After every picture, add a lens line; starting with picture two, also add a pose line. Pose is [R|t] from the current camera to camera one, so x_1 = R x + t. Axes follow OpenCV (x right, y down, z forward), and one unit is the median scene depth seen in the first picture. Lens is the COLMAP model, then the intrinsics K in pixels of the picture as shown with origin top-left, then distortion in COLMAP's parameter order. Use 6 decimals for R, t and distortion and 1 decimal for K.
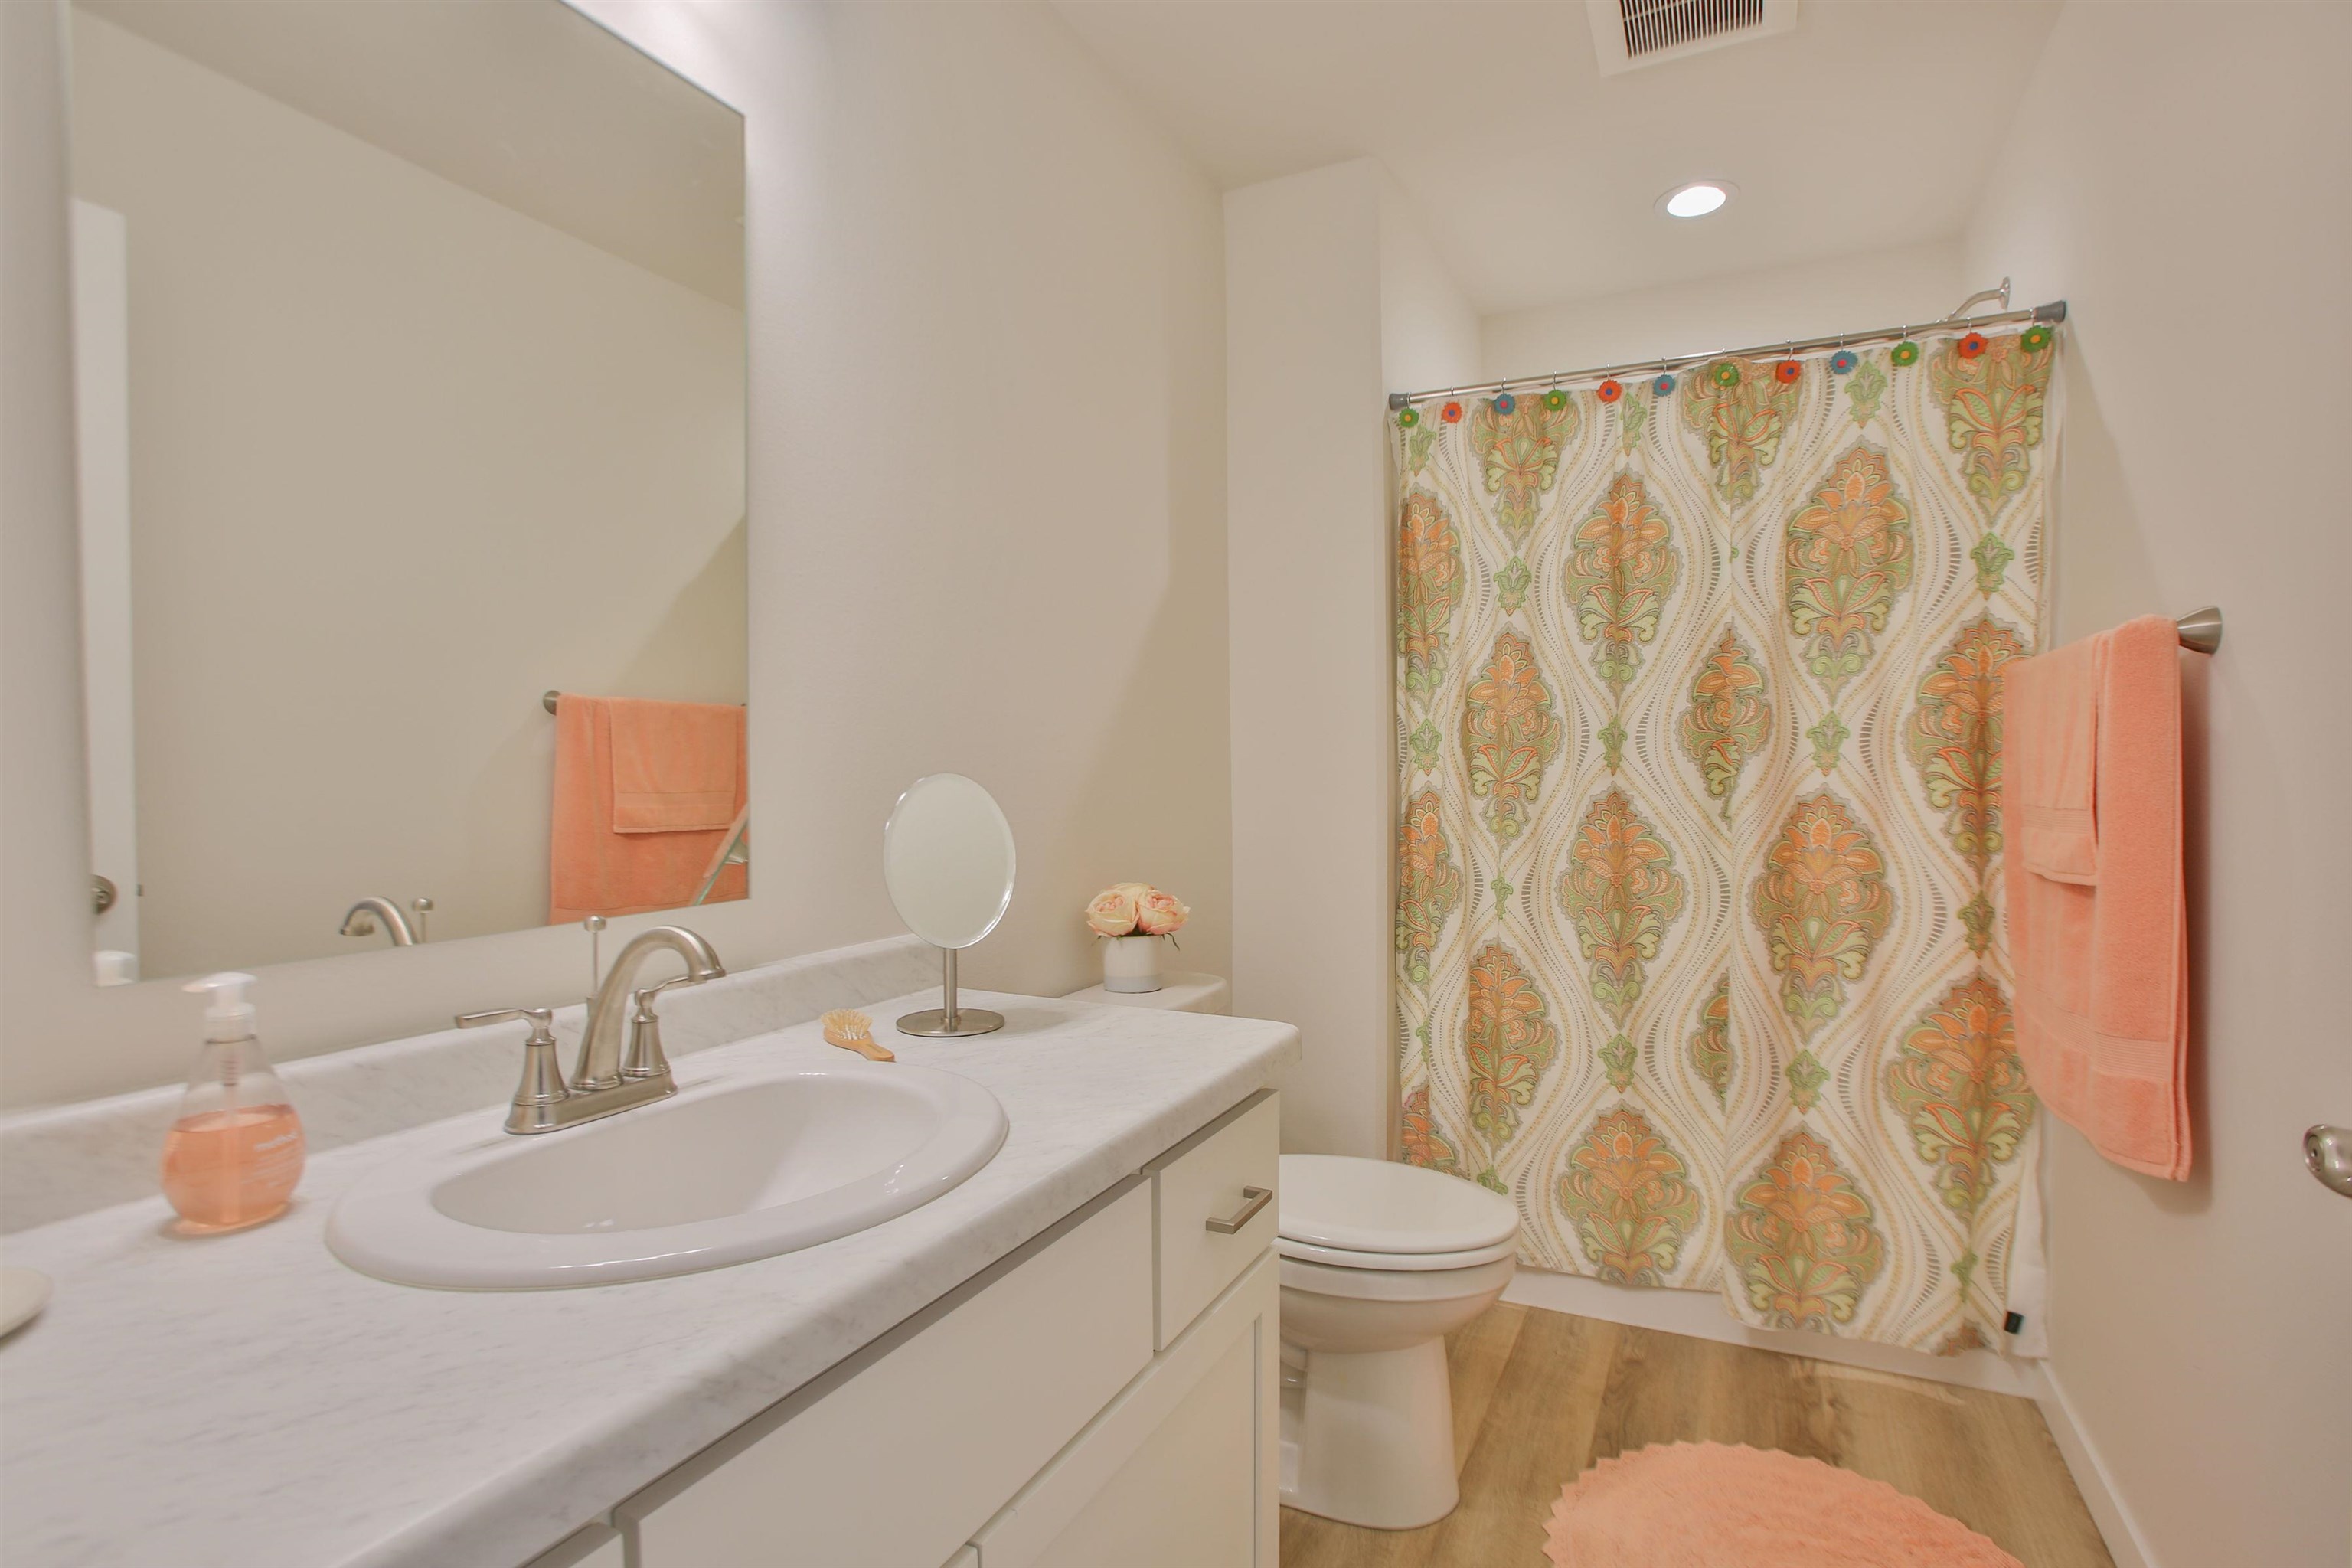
lens RADIAL K [[1182.6, 0, 1174.6], [0, 1182.6, 799.8], [0, 0, 1]] dist [-0.052307, 0.020272]
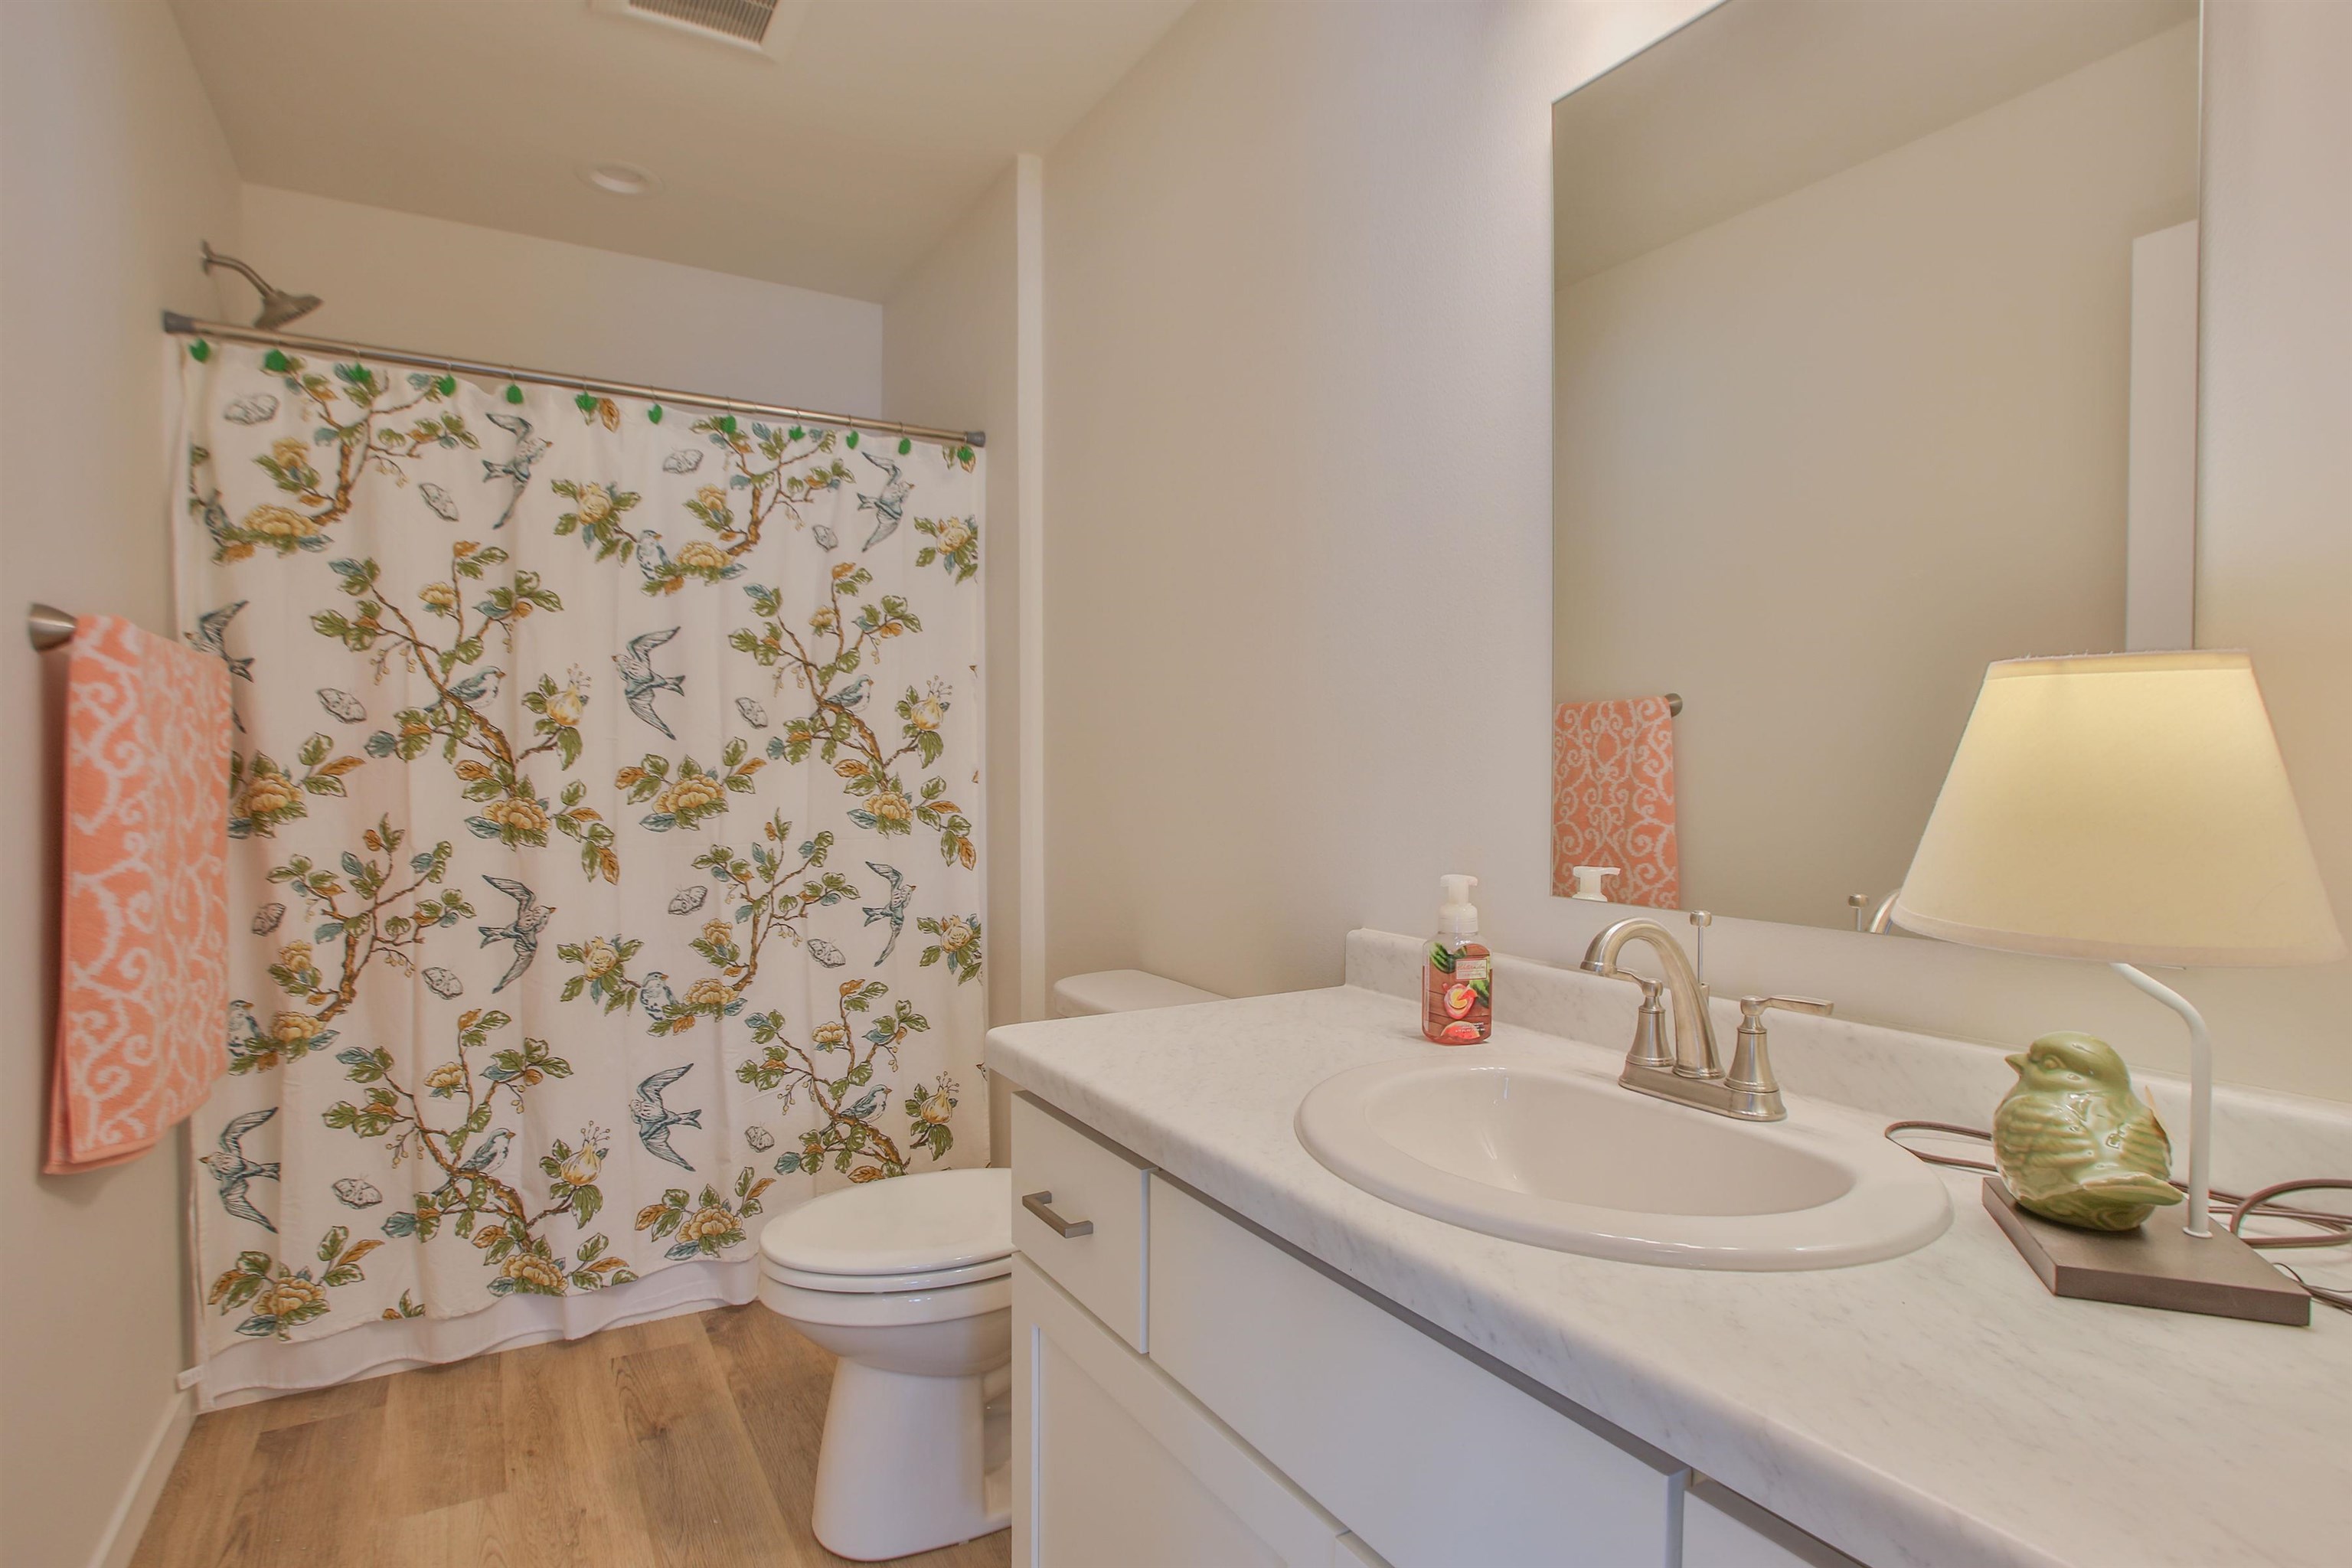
lens RADIAL K [[1165.3, 0, 1177.0], [0, 1165.3, 800.9], [0, 0, 1]] dist [-0.066247, 0.027779]
pose [[-0.544480, 0.023932, -0.838432, 0.647643], [-0.007653, 0.999410, 0.033497, -0.030992], [0.838739, 0.024655, -0.543975, 1.244604]]
